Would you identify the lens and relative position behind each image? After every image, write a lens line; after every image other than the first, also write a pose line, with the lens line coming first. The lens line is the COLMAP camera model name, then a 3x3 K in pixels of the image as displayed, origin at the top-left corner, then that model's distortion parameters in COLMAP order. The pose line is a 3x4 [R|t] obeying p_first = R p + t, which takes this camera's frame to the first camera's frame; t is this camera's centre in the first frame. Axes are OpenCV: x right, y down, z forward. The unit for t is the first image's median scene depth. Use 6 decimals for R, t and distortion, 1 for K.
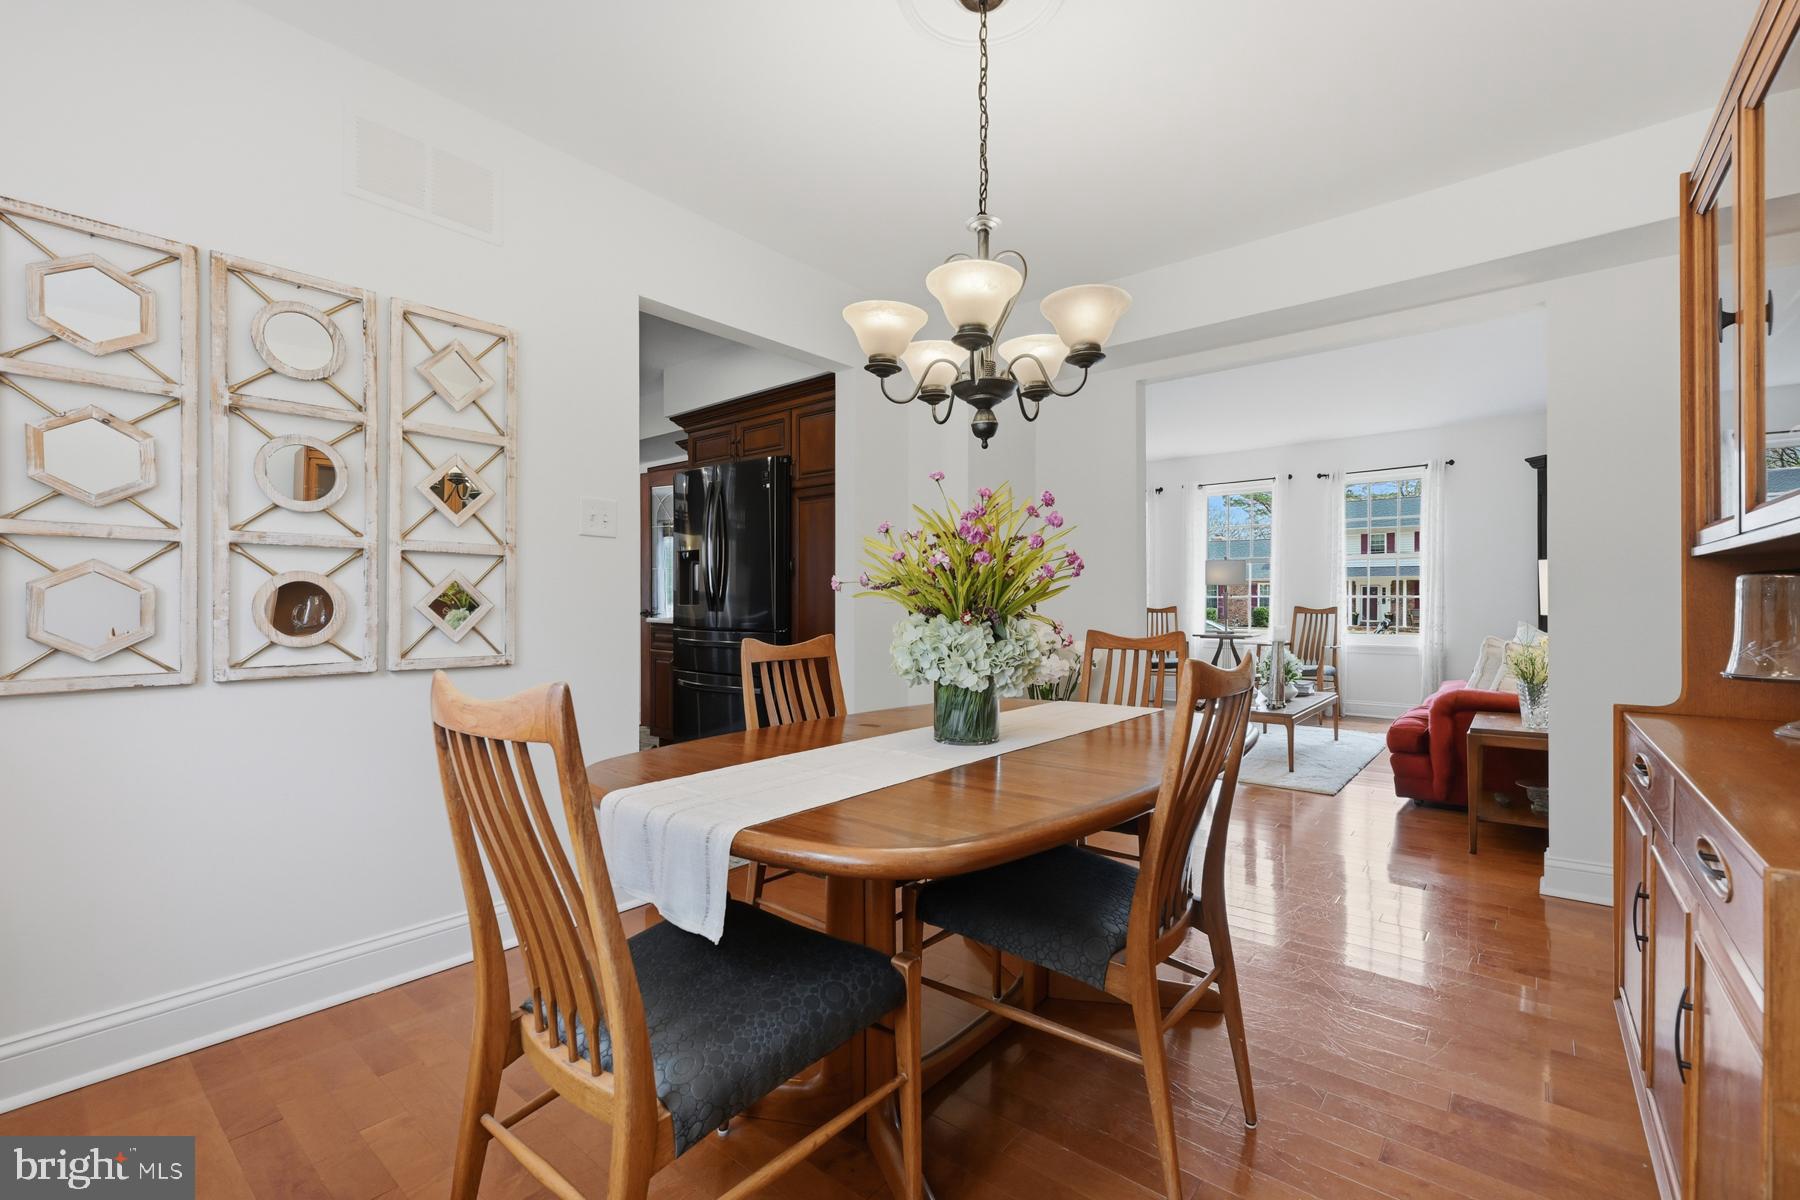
lens RADIAL K [[760.3, 0, 905.7], [0, 760.3, 602.7], [0, 0, 1]] dist [-0.004190, -0.000750]
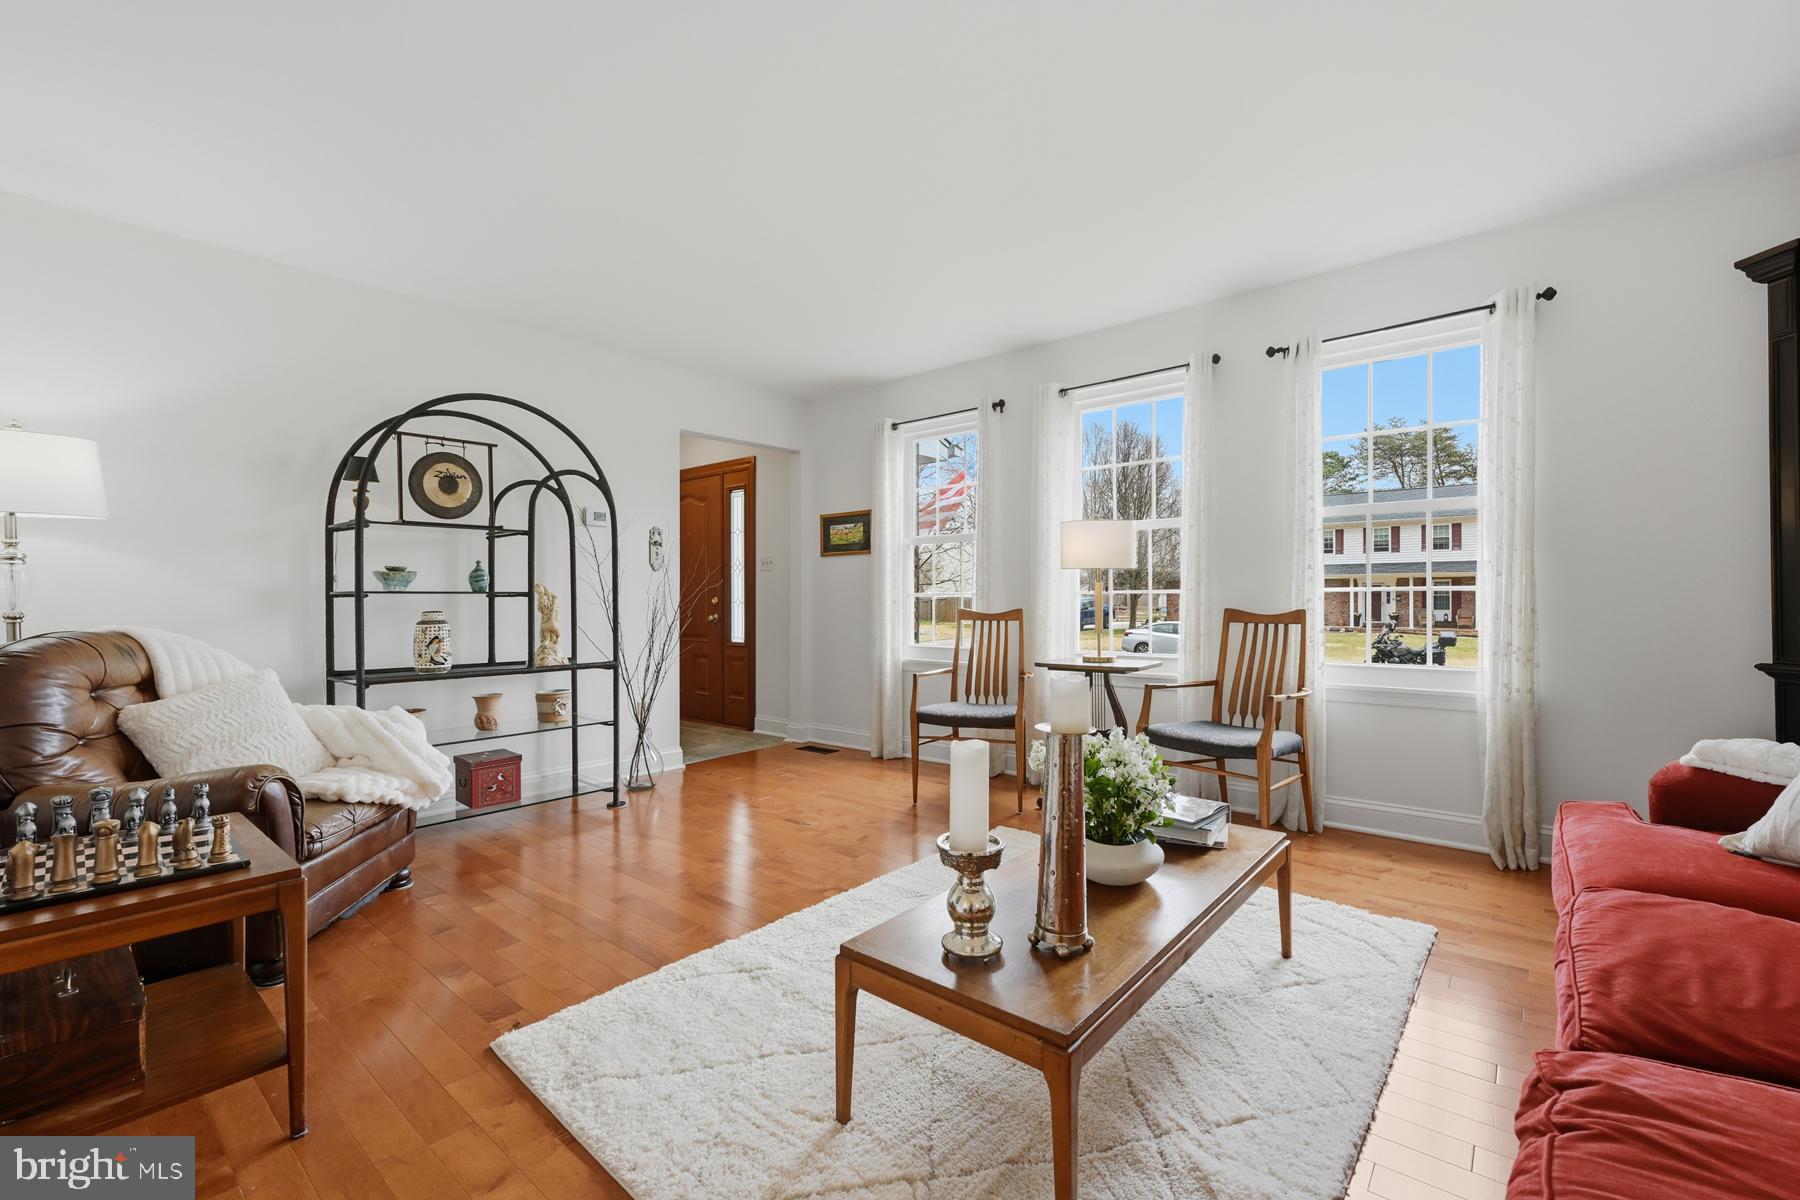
lens RADIAL K [[760.3, 0, 902.1], [0, 760.3, 601.1], [0, 0, 1]] dist [-0.004190, -0.000750]
pose [[0.999973, -0.003171, -0.006677, 0.299547], [0.003149, 0.999990, -0.003281, 0.000614], [0.006687, 0.003259, 0.999972, 0.488913]]
